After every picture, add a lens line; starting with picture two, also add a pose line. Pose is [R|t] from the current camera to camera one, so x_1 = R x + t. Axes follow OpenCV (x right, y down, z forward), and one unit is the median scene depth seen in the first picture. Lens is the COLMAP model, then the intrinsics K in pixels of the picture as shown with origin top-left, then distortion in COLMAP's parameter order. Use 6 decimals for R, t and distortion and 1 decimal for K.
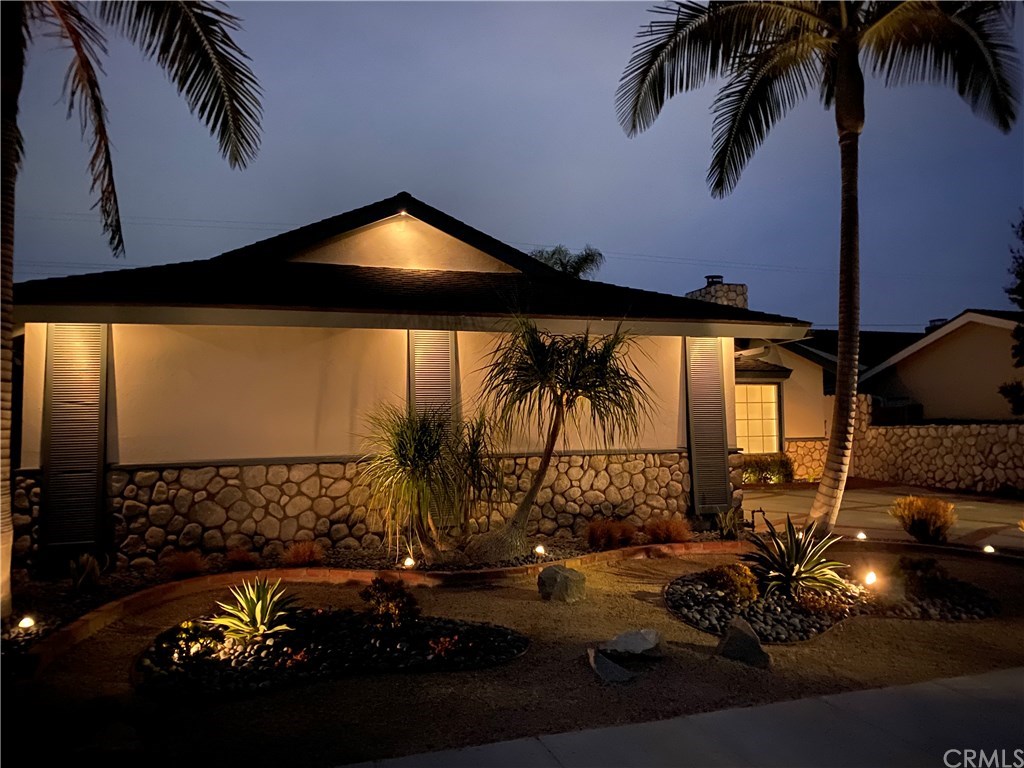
lens RADIAL K [[785.9, 0, 509.9], [0, 785.9, 370.0], [0, 0, 1]] dist [0.100459, -0.000296]
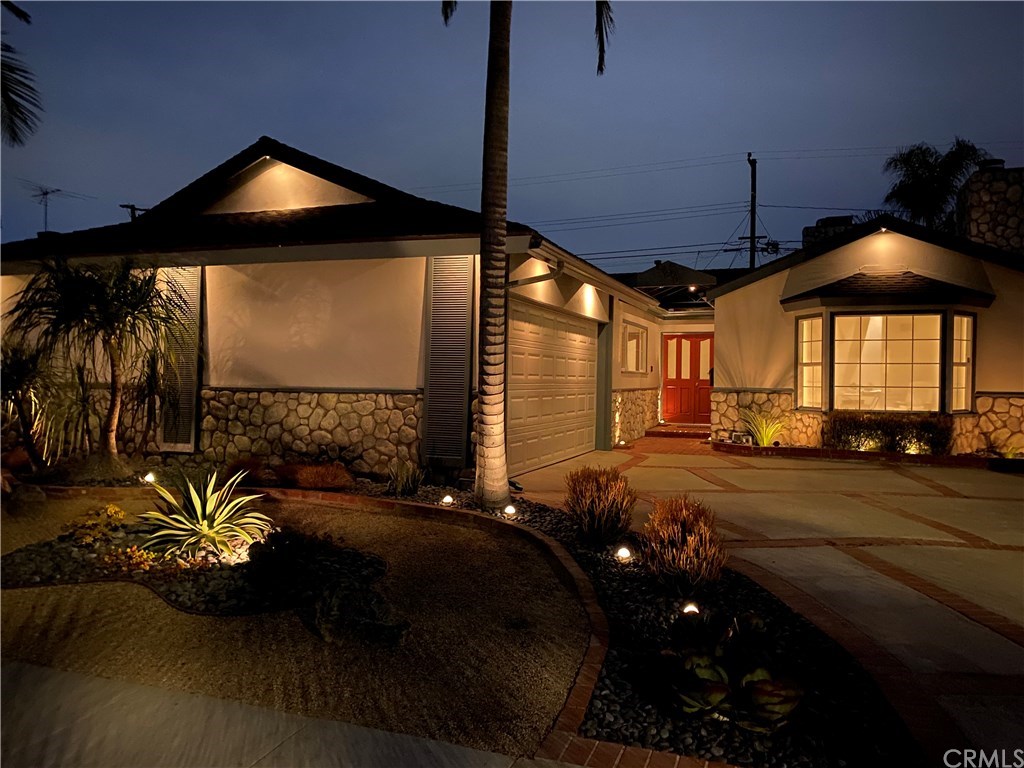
lens RADIAL K [[787.3, 0, 512.0], [0, 787.3, 384.0], [0, 0, 1]] dist [0.022924, -0.001406]
pose [[0.788688, 0.027264, -0.614188, 0.847283], [0.023753, 0.996919, 0.074755, 0.033000], [0.614334, -0.073547, 0.785611, 0.401184]]
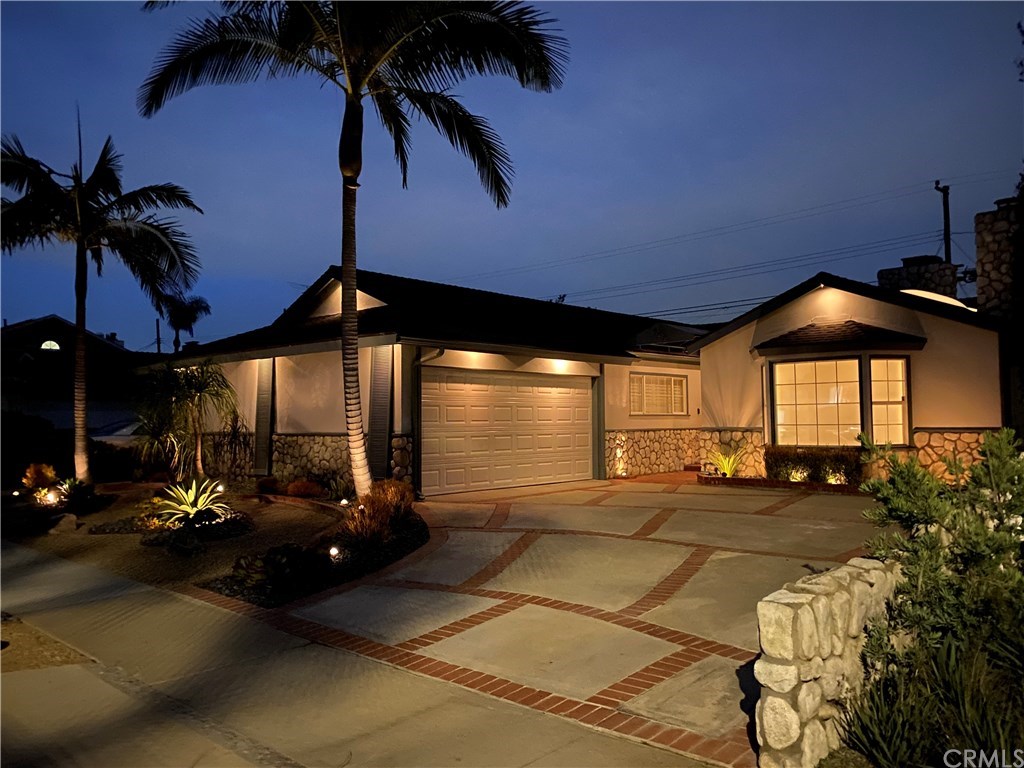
lens RADIAL K [[787.3, 0, 512.0], [0, 787.3, 384.0], [0, 0, 1]] dist [0.022924, -0.001406]
pose [[0.496936, -0.031360, -0.867221, 1.516029], [0.067393, 0.997723, 0.002539, 0.032159], [0.865167, -0.059706, 0.497918, 0.577167]]
